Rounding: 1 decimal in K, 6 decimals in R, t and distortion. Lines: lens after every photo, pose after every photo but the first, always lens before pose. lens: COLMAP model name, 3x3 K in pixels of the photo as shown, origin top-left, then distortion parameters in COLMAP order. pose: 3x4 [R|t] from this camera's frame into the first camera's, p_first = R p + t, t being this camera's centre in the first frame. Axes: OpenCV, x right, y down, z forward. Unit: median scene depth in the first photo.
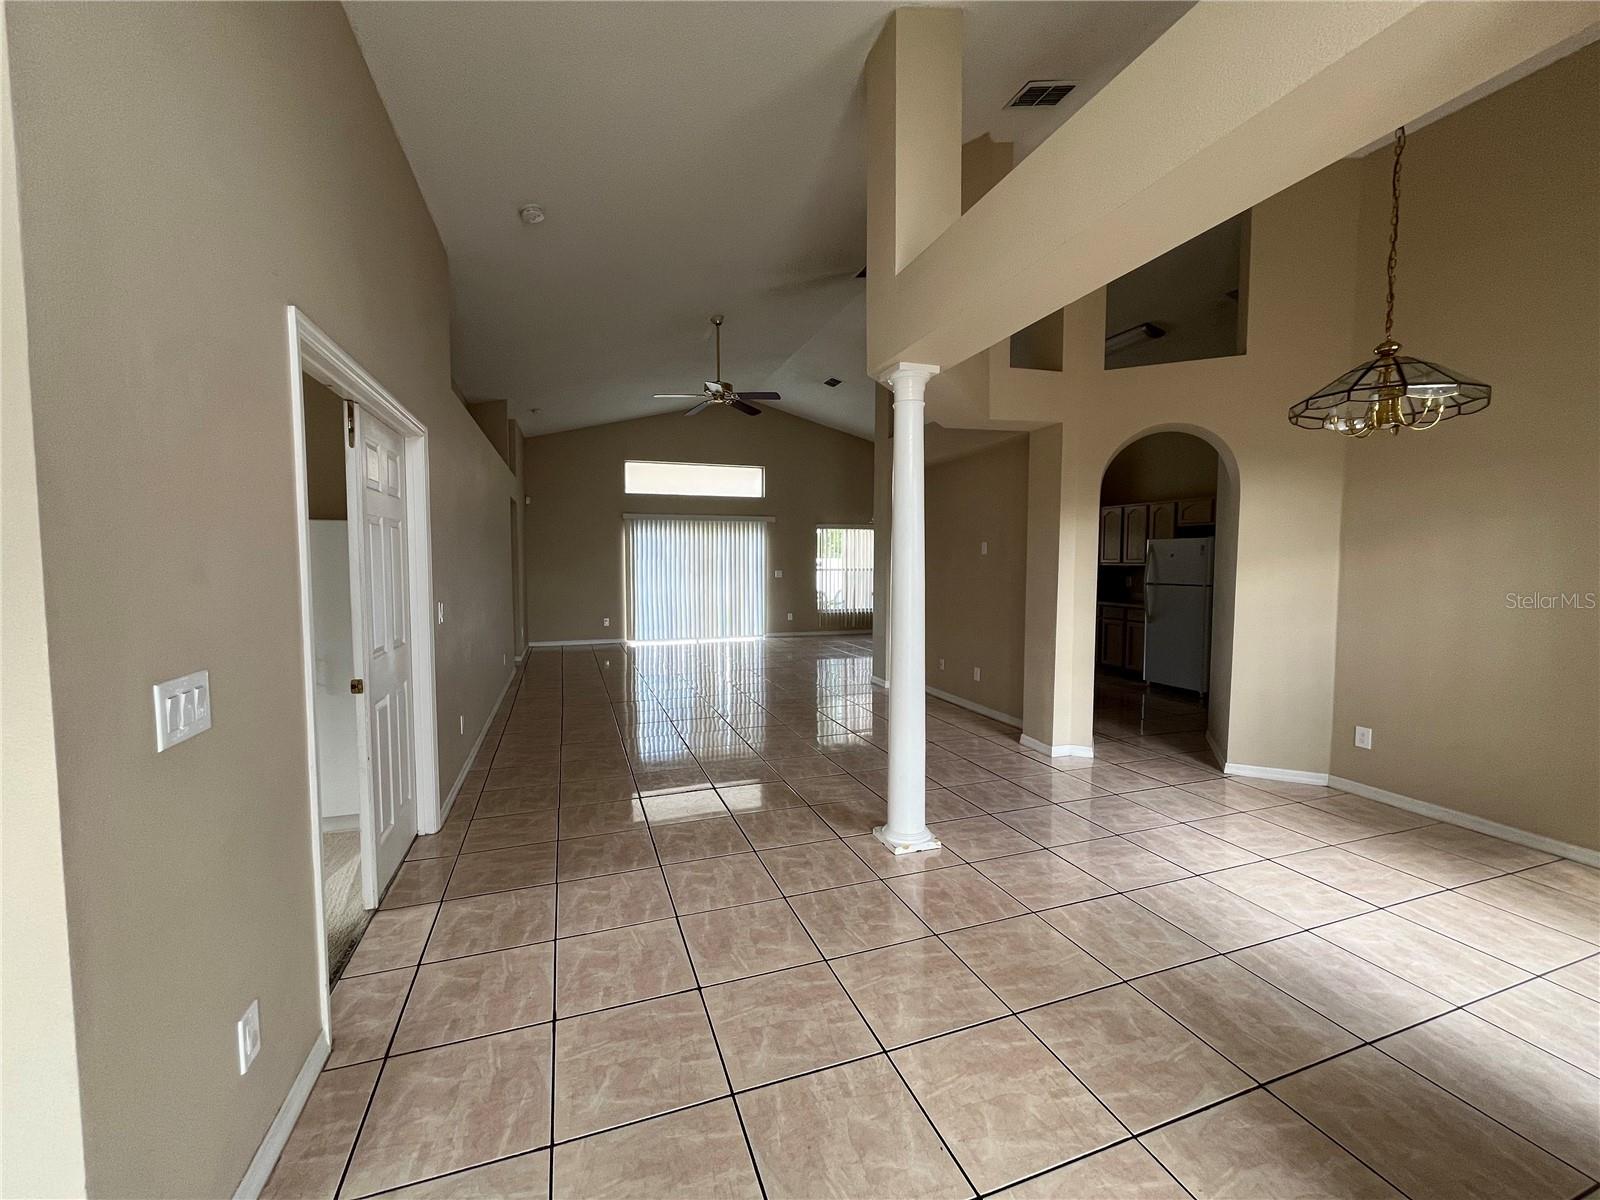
lens RADIAL K [[645.2, 0, 791.8], [0, 645.2, 598.2], [0, 0, 1]] dist [0.001454, 0.000107]
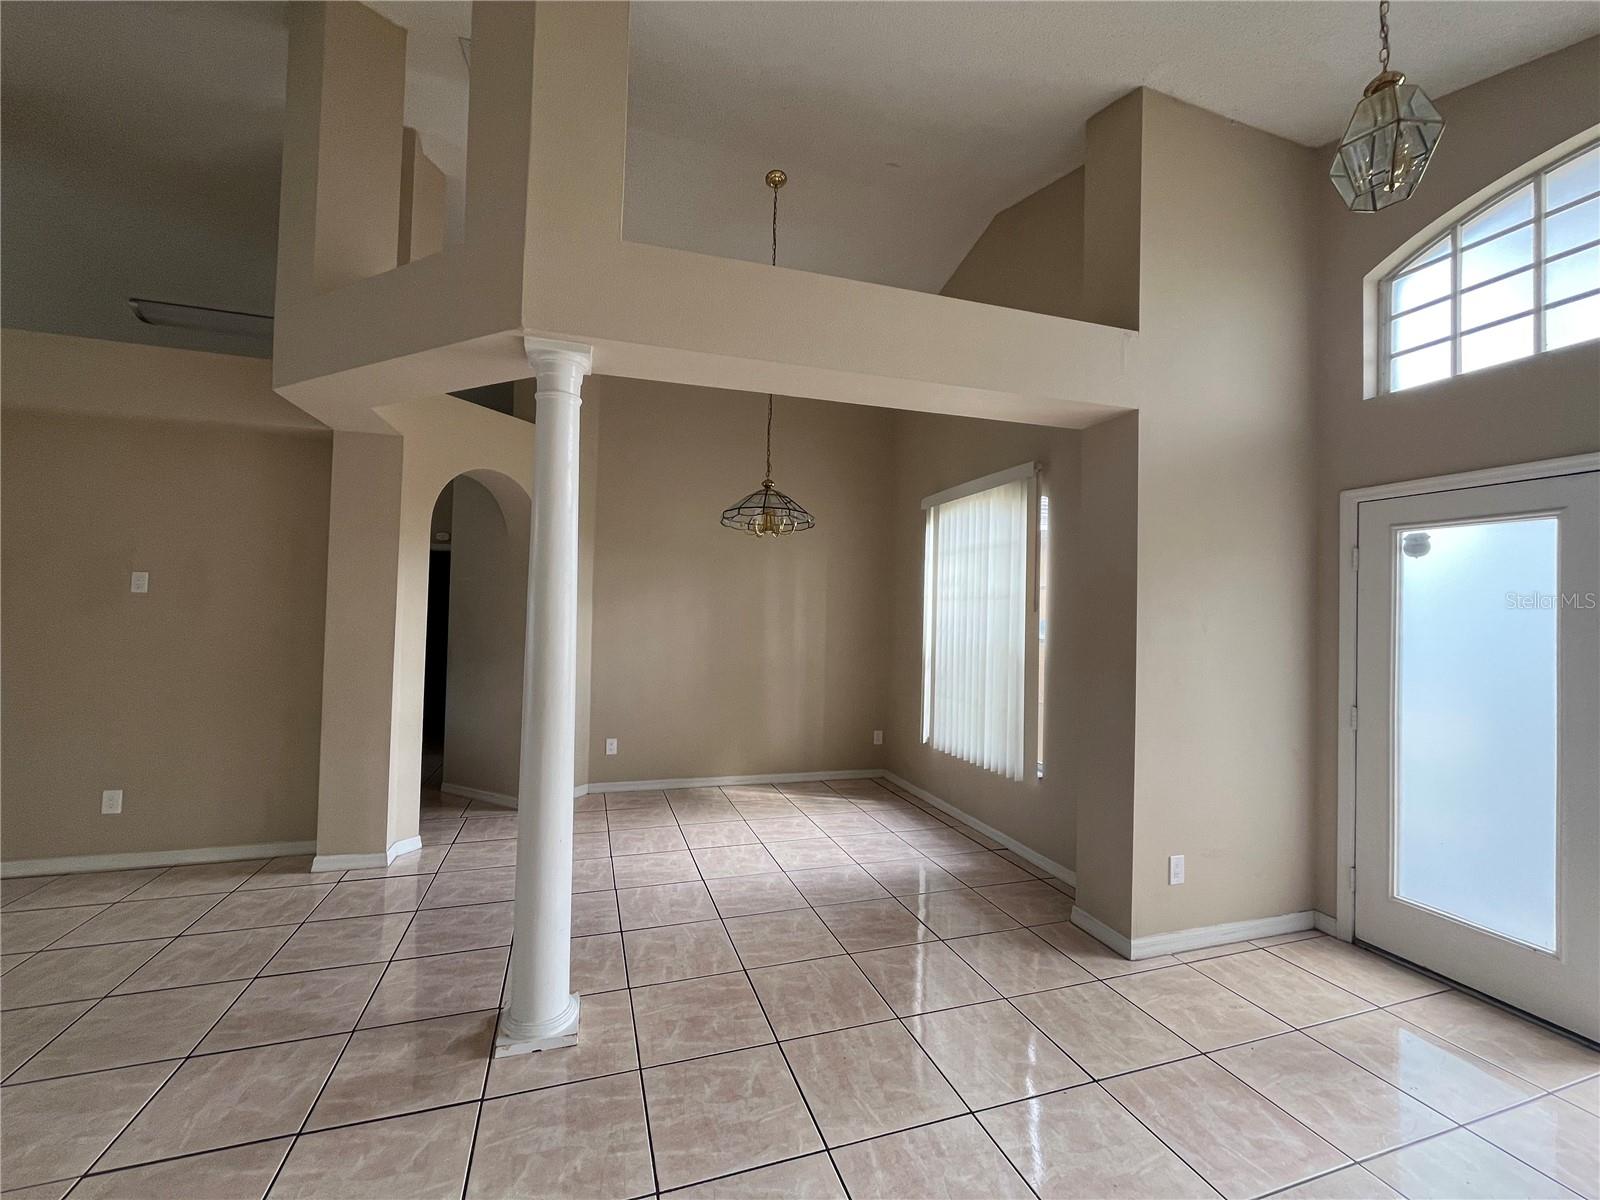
lens RADIAL K [[645.2, 0, 791.8], [0, 645.2, 598.2], [0, 0, 1]] dist [0.001454, 0.000107]
pose [[0.012370, 0.023235, 0.999654, -0.530897], [0.034661, 0.999119, -0.023651, -0.053131], [-0.999323, 0.034942, 0.011554, 0.741340]]
